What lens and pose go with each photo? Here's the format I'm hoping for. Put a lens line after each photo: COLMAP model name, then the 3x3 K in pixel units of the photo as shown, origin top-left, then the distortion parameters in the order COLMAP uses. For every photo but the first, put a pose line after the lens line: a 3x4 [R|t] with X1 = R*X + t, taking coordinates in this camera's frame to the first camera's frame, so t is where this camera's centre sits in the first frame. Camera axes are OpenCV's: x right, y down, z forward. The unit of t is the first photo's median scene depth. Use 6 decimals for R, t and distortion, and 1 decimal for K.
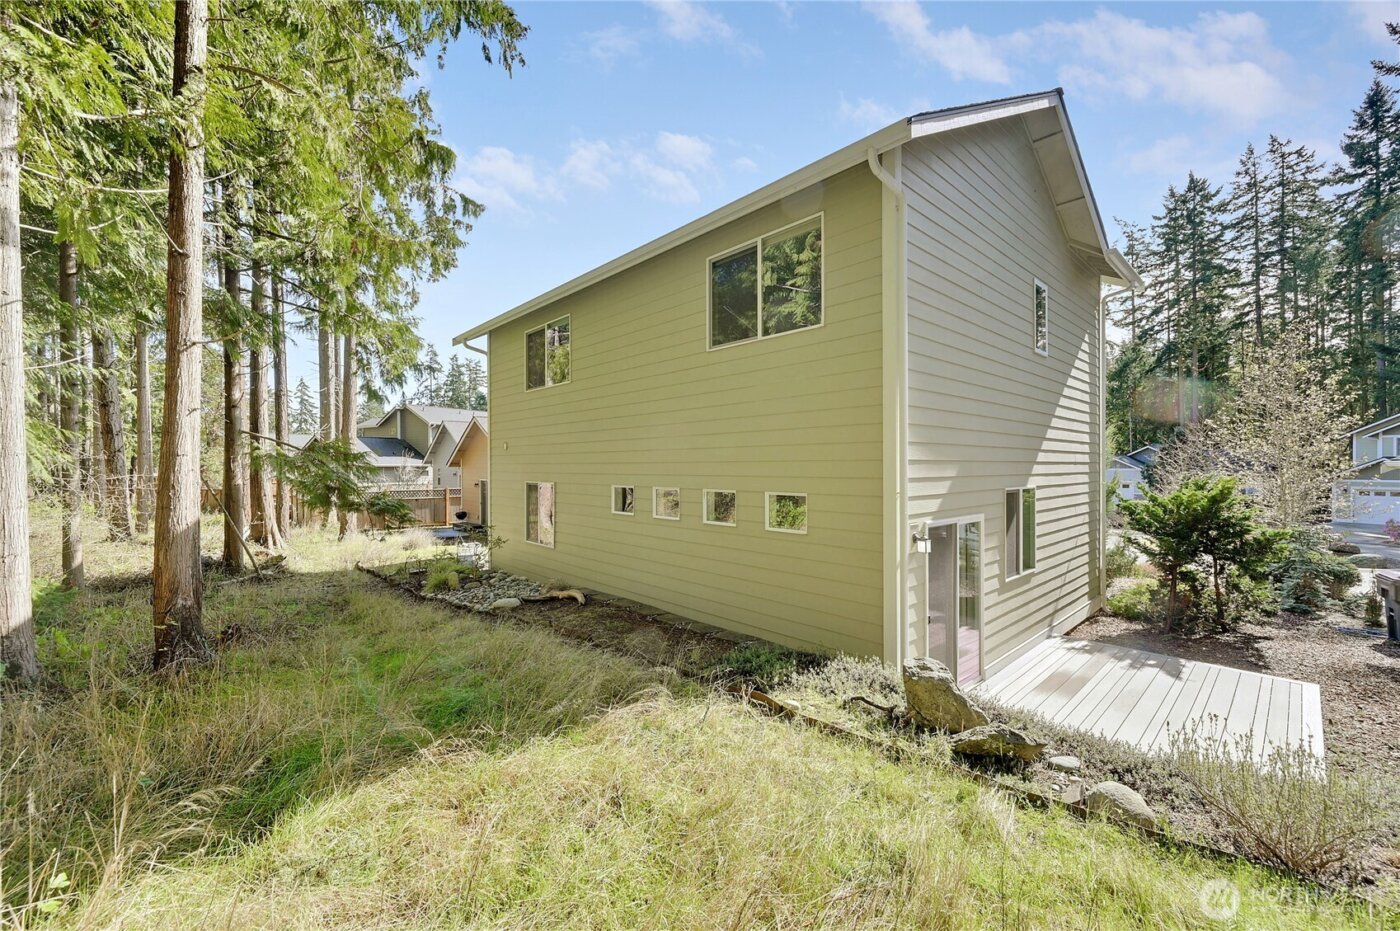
lens RADIAL K [[584.3, 0, 701.7], [0, 584.3, 464.7], [0, 0, 1]] dist [0.001128, 0.000112]
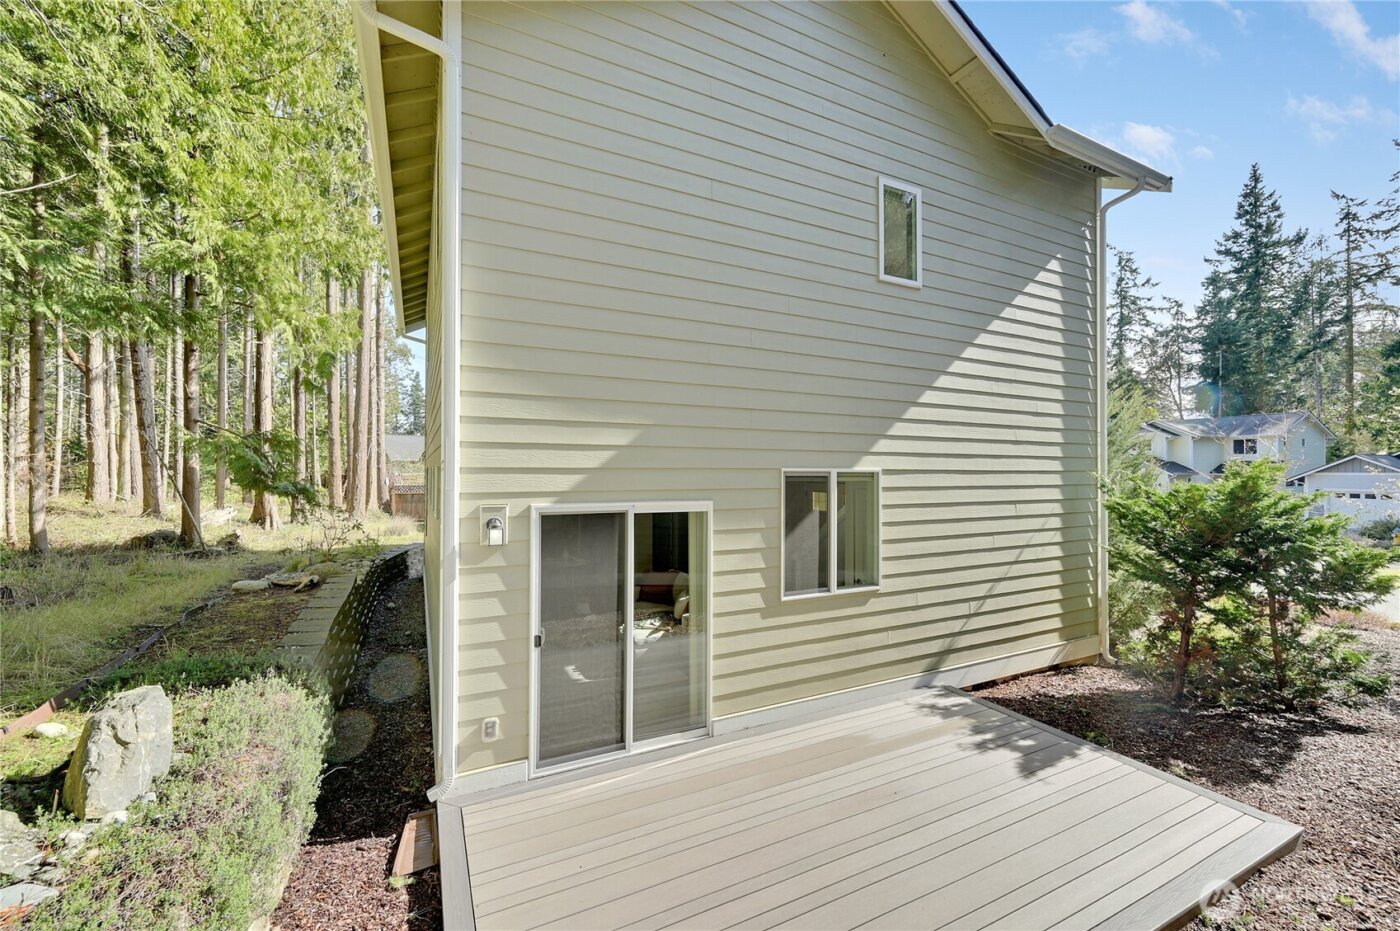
lens RADIAL K [[584.3, 0, 698.6], [0, 584.3, 462.2], [0, 0, 1]] dist [0.001128, 0.000112]
pose [[0.958166, 0.001855, -0.286207, 0.563520], [-0.004978, 0.999936, -0.010183, 0.036222], [0.286170, 0.011181, 0.958114, 0.260536]]
